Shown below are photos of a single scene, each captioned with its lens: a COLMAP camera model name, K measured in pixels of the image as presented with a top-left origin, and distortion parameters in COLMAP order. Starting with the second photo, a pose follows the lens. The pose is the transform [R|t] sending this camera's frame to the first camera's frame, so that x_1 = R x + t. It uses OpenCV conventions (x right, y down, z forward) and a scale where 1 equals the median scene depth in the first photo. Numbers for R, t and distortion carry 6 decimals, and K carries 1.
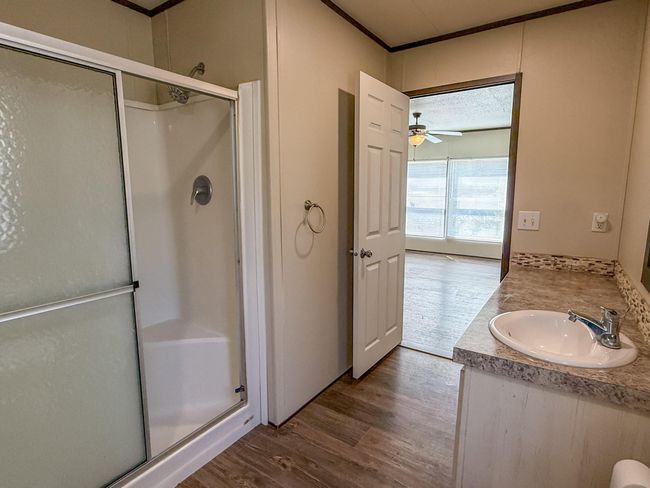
lens RADIAL K [[349.8, 0, 325.0], [0, 349.8, 244.0], [0, 0, 1]] dist [-0.001898, -0.000255]
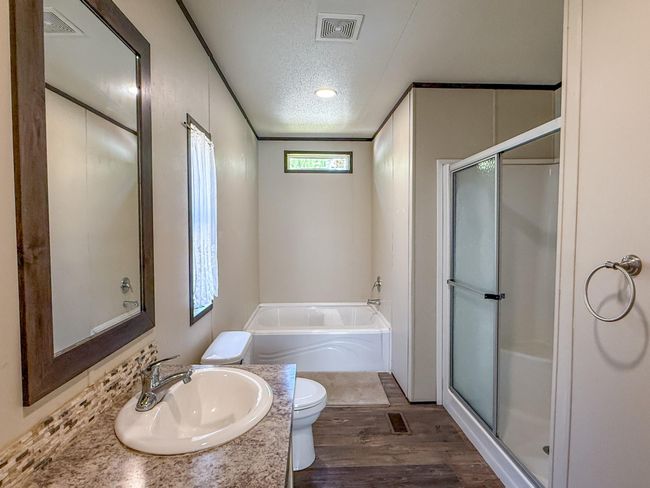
lens RADIAL K [[365.8, 0, 325.0], [0, 365.8, 244.0], [0, 0, 1]] dist [-0.000494, -0.000250]
pose [[-0.794823, 0.041342, -0.605432, 0.595223], [-0.079556, 0.981967, 0.171496, -0.200241], [0.601604, 0.184475, -0.777201, 1.135627]]
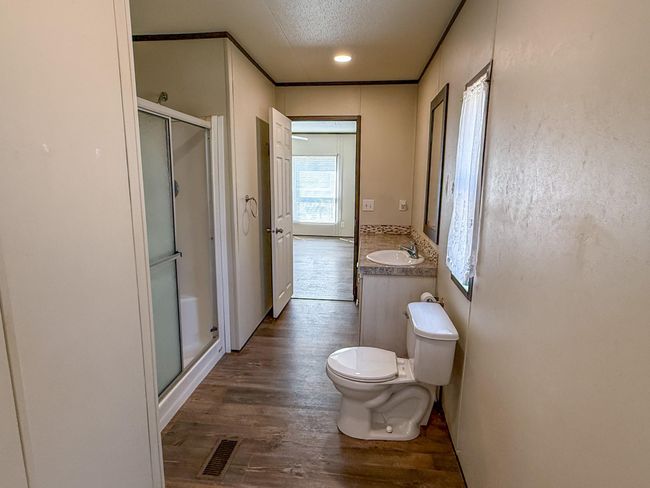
lens RADIAL K [[365.8, 0, 325.0], [0, 365.8, 244.0], [0, 0, 1]] dist [-0.000494, -0.000250]
pose [[0.878521, -0.075185, 0.471751, -0.486910], [0.060972, 0.997108, 0.045367, 0.027837], [-0.473797, -0.011092, 0.880564, -0.490445]]
